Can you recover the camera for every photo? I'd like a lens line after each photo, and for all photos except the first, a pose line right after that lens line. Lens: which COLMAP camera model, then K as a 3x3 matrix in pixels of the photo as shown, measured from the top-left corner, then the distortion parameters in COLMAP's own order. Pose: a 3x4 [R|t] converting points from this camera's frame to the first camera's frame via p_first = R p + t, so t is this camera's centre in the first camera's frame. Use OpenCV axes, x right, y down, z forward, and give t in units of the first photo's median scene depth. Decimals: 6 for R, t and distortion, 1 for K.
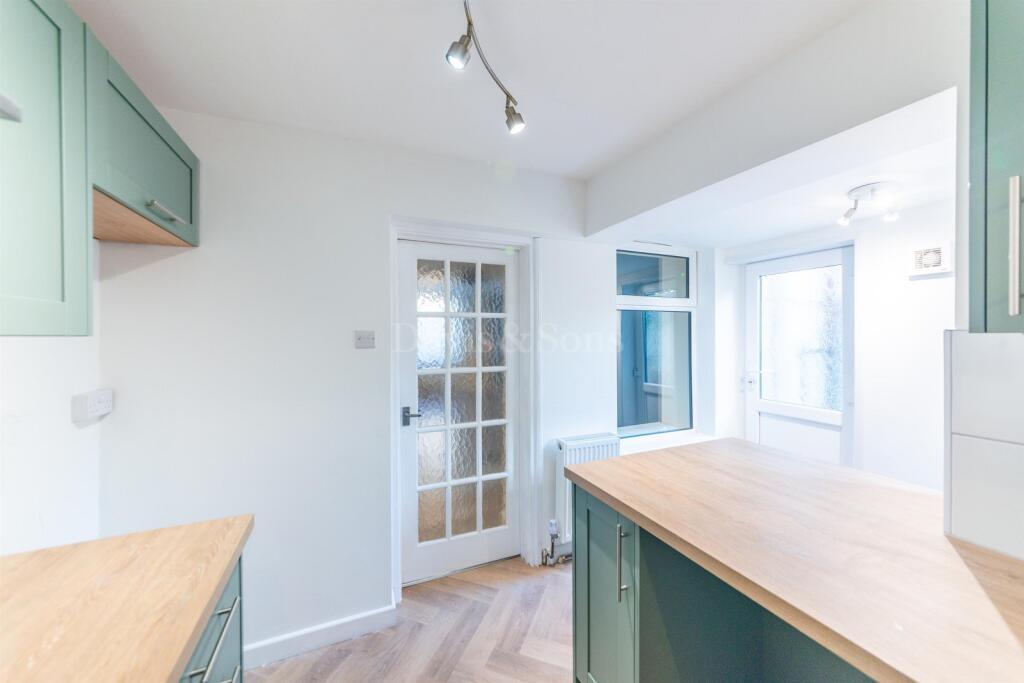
lens RADIAL K [[371.3, 0, 514.3], [0, 371.3, 334.7], [0, 0, 1]] dist [0.000687, 0.000102]
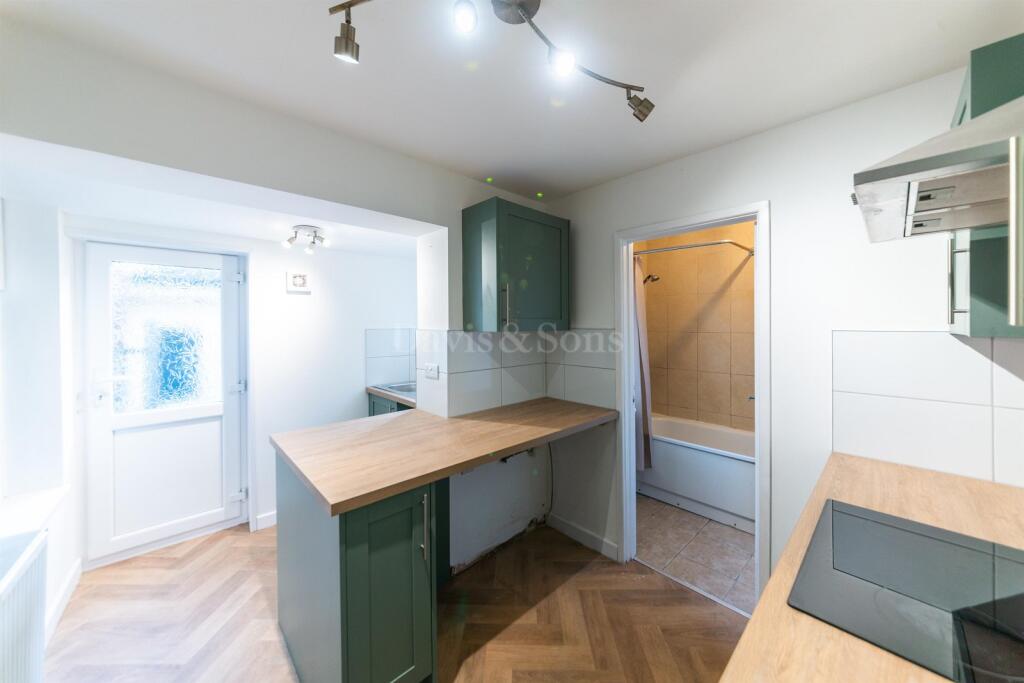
lens RADIAL K [[359.9, 0, 513.2], [0, 359.9, 326.3], [0, 0, 1]] dist [-0.000034, -0.000015]
pose [[-0.306580, 0.000484, 0.951845, -0.535763], [0.009315, 0.999954, 0.002492, -0.018164], [-0.951799, 0.009630, -0.306571, 0.637079]]
